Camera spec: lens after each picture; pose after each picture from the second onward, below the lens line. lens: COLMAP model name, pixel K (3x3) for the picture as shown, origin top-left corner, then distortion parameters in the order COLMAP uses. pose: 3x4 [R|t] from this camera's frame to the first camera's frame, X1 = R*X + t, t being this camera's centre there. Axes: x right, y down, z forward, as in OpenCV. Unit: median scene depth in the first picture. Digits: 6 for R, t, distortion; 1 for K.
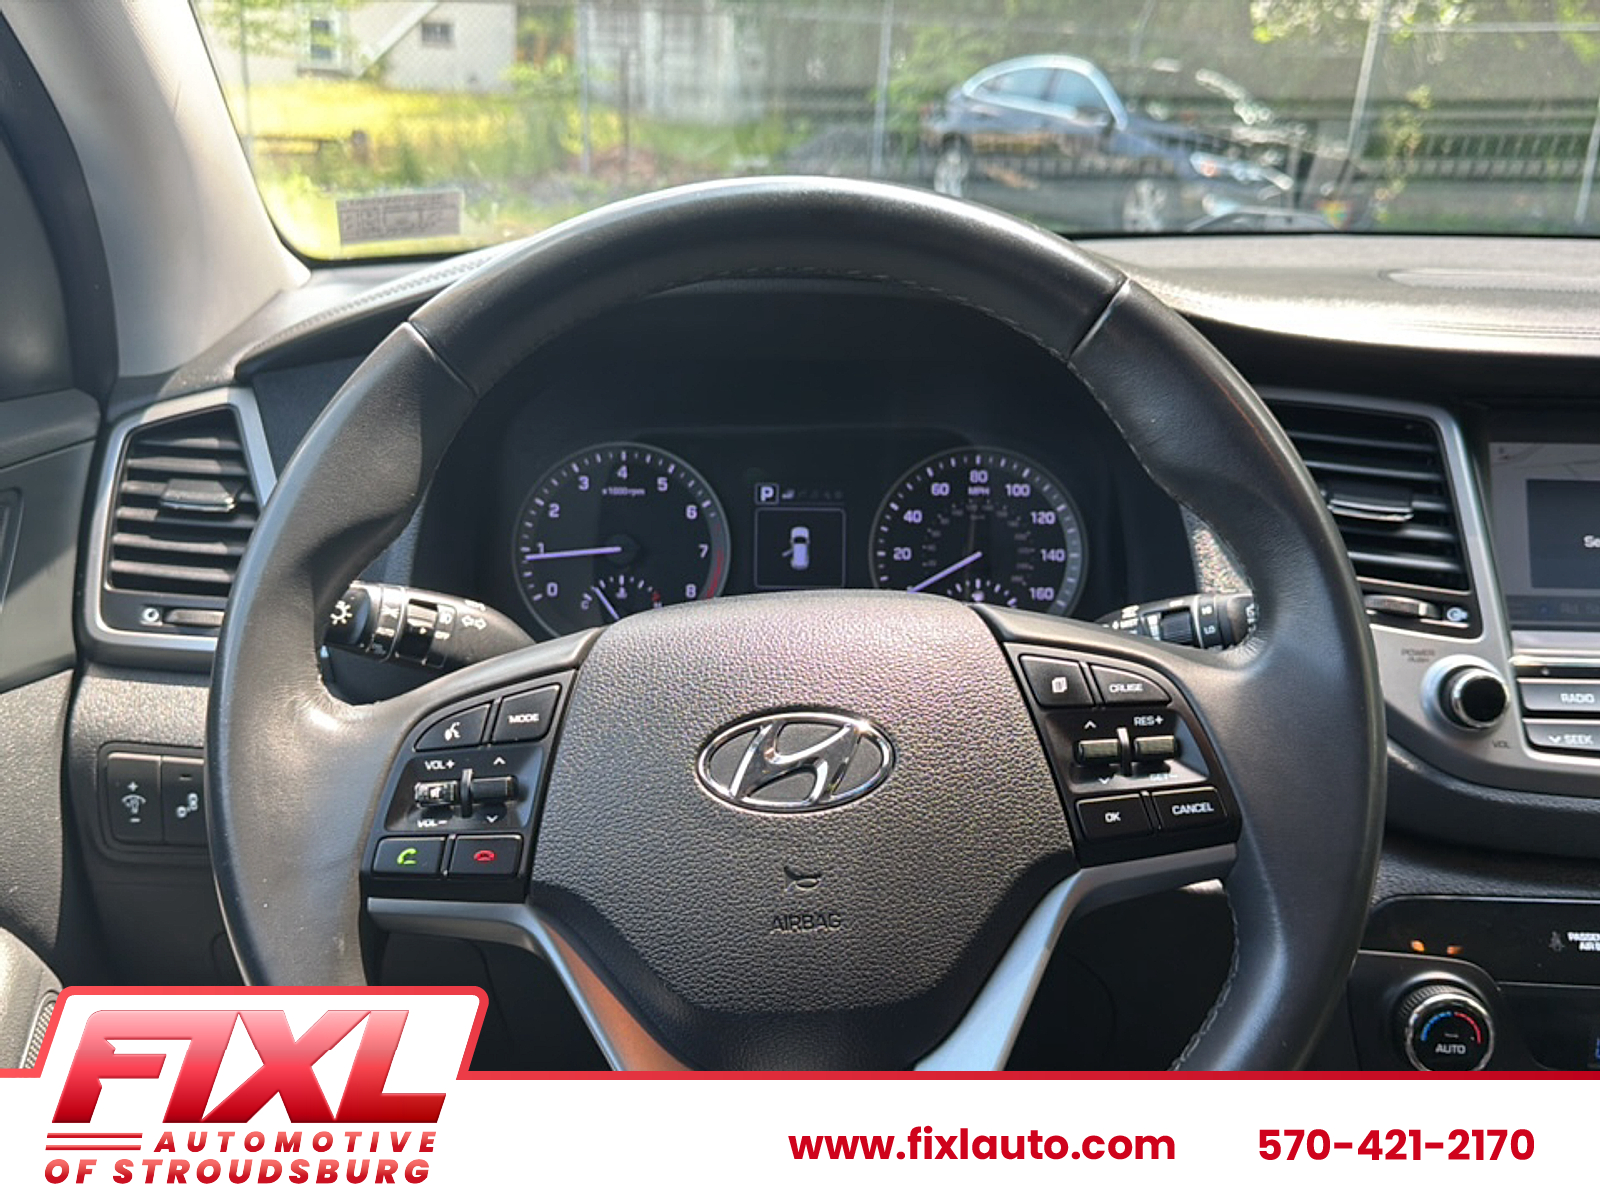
lens RADIAL K [[1447.4, 0, 798.0], [0, 1447.4, 601.8], [0, 0, 1]] dist [0.146888, -0.392852]
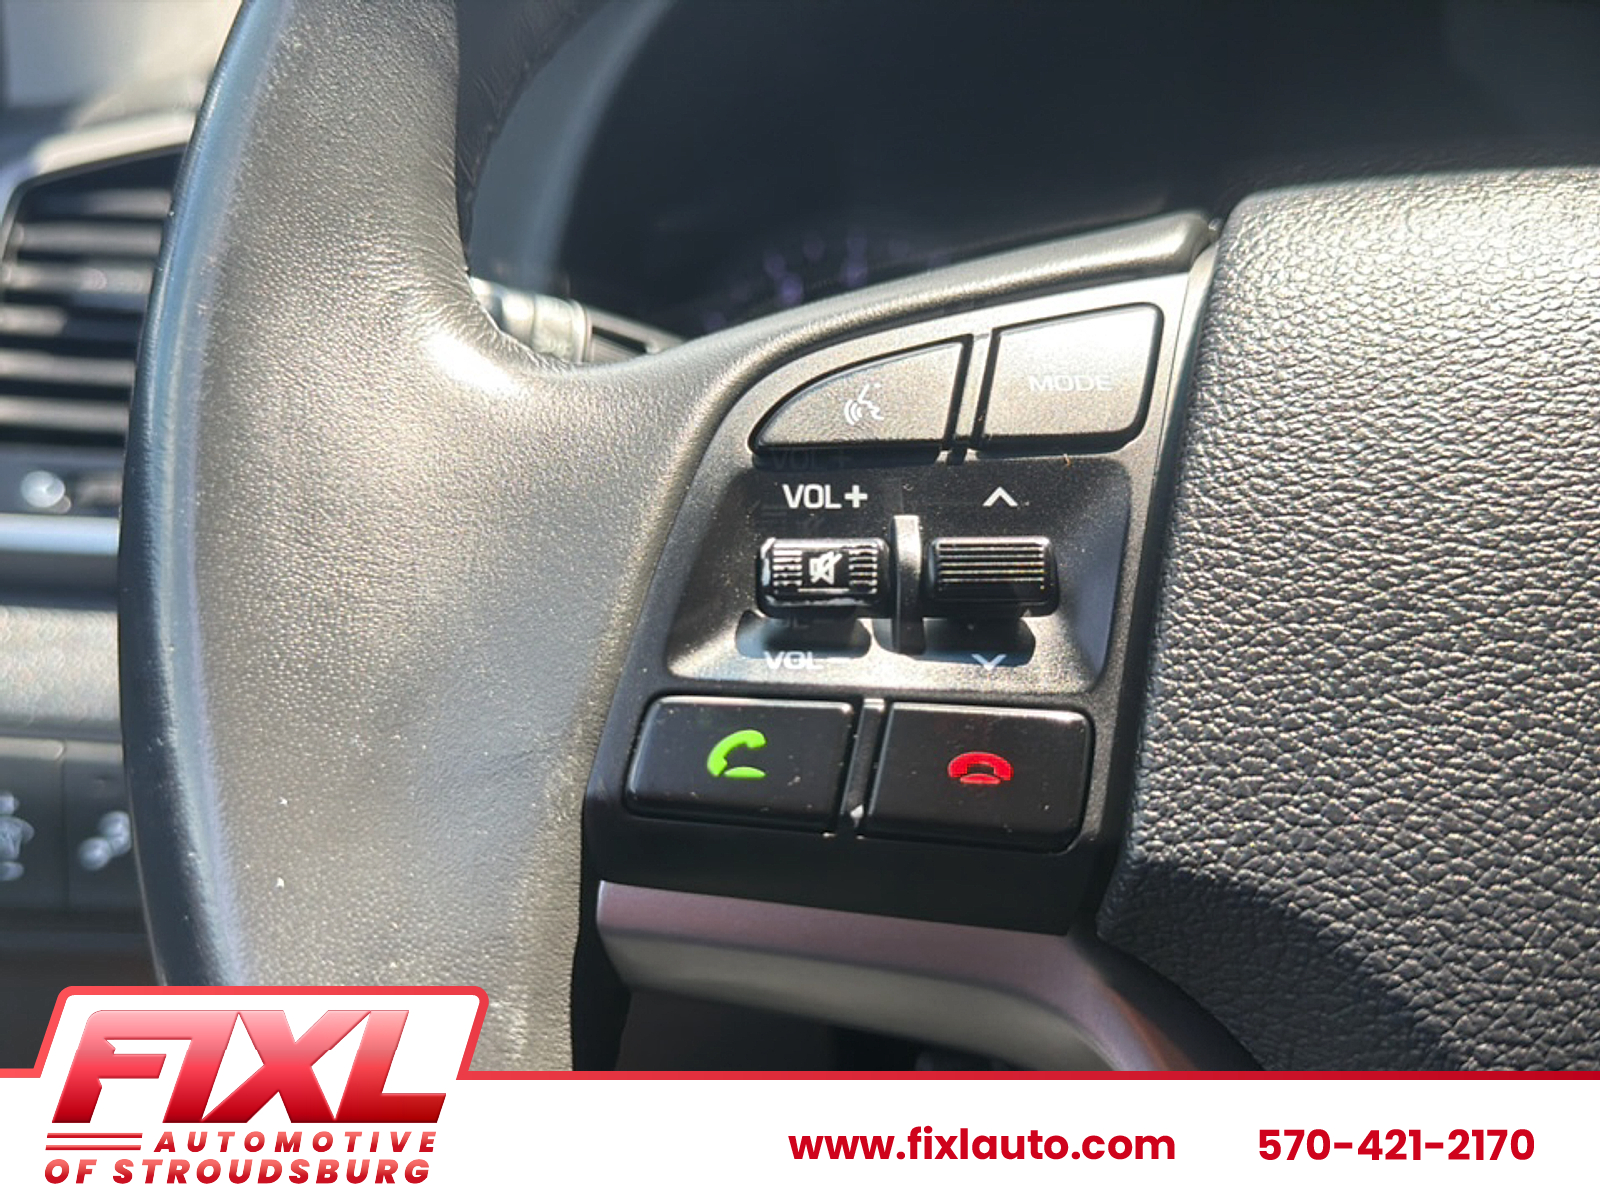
lens RADIAL K [[1447.4, 0, 798.0], [0, 1447.4, 601.8], [0, 0, 1]] dist [0.146888, -0.392852]
pose [[0.997587, 0.060316, 0.034374, -0.261500], [-0.057146, 0.994592, -0.086723, 0.164437], [-0.039419, 0.084549, 0.995639, 0.674313]]
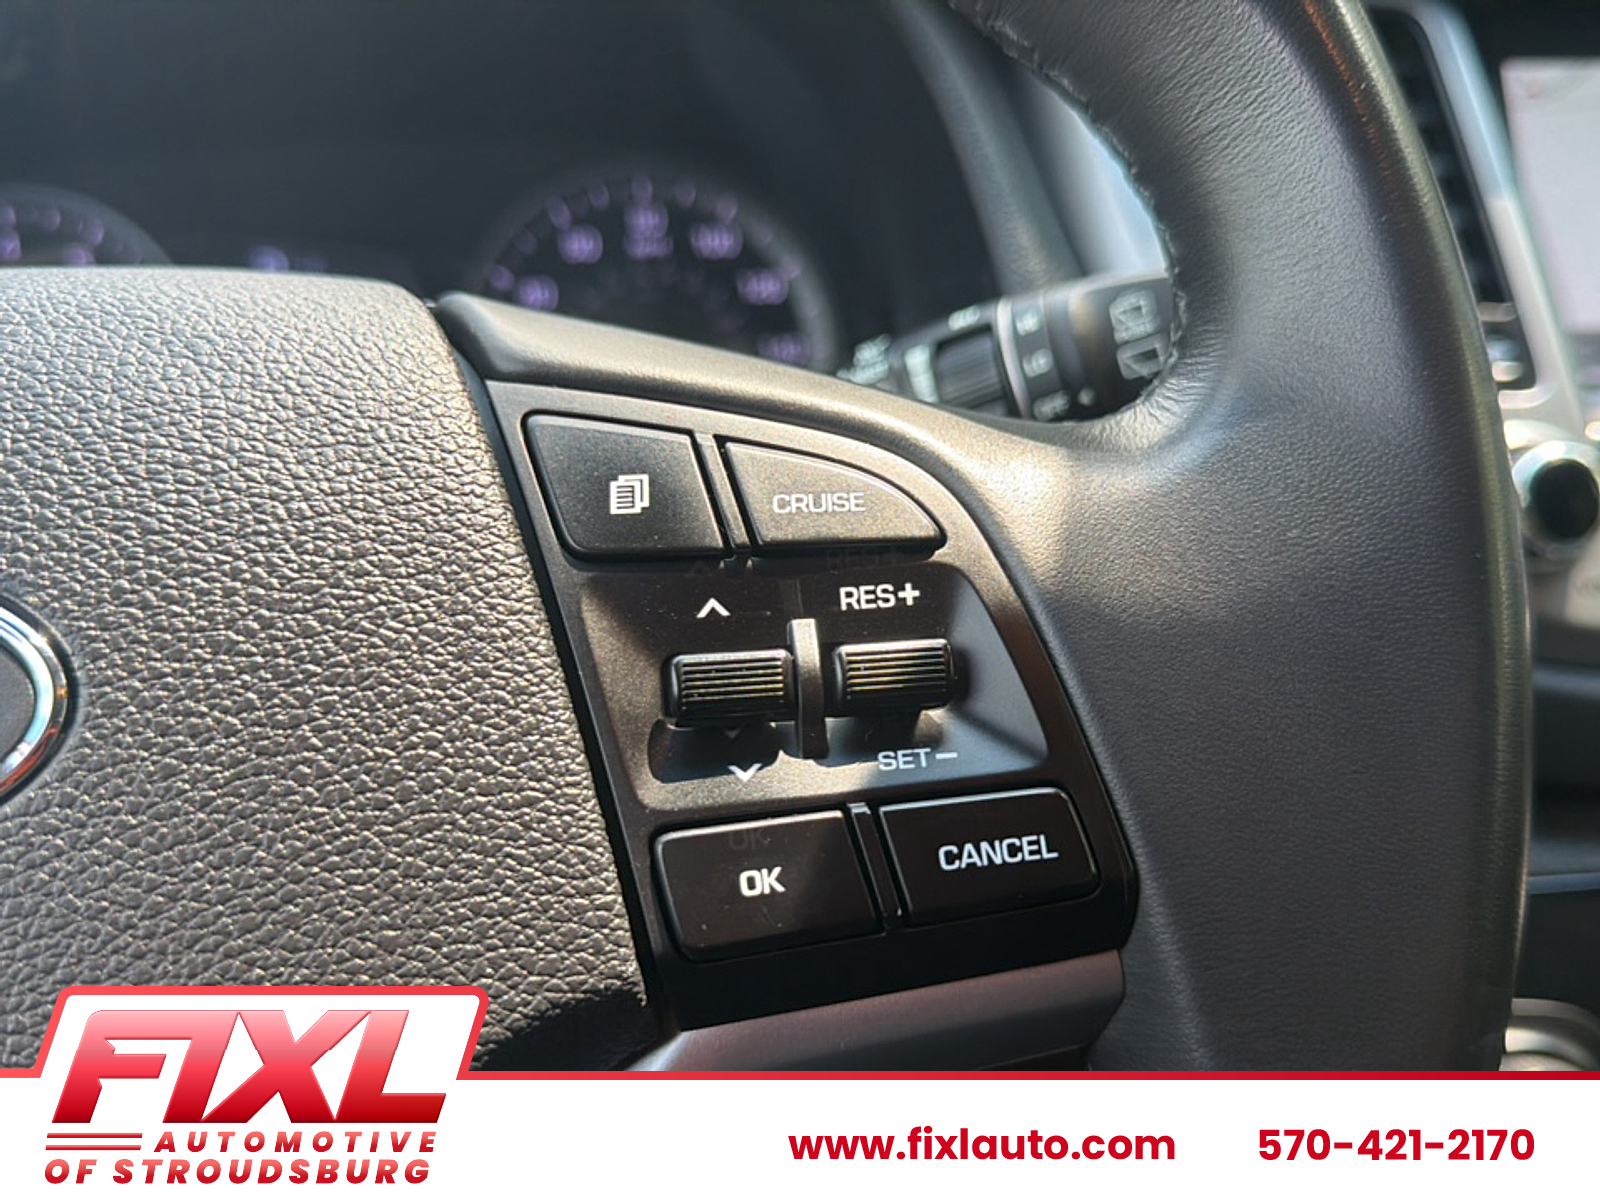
lens RADIAL K [[1447.4, 0, 798.0], [0, 1447.4, 601.8], [0, 0, 1]] dist [0.146888, -0.392852]
pose [[0.994477, 0.007574, 0.104681, 0.186129], [-0.009161, 0.999850, 0.014682, 0.078085], [-0.104554, -0.015560, 0.994398, 0.664541]]
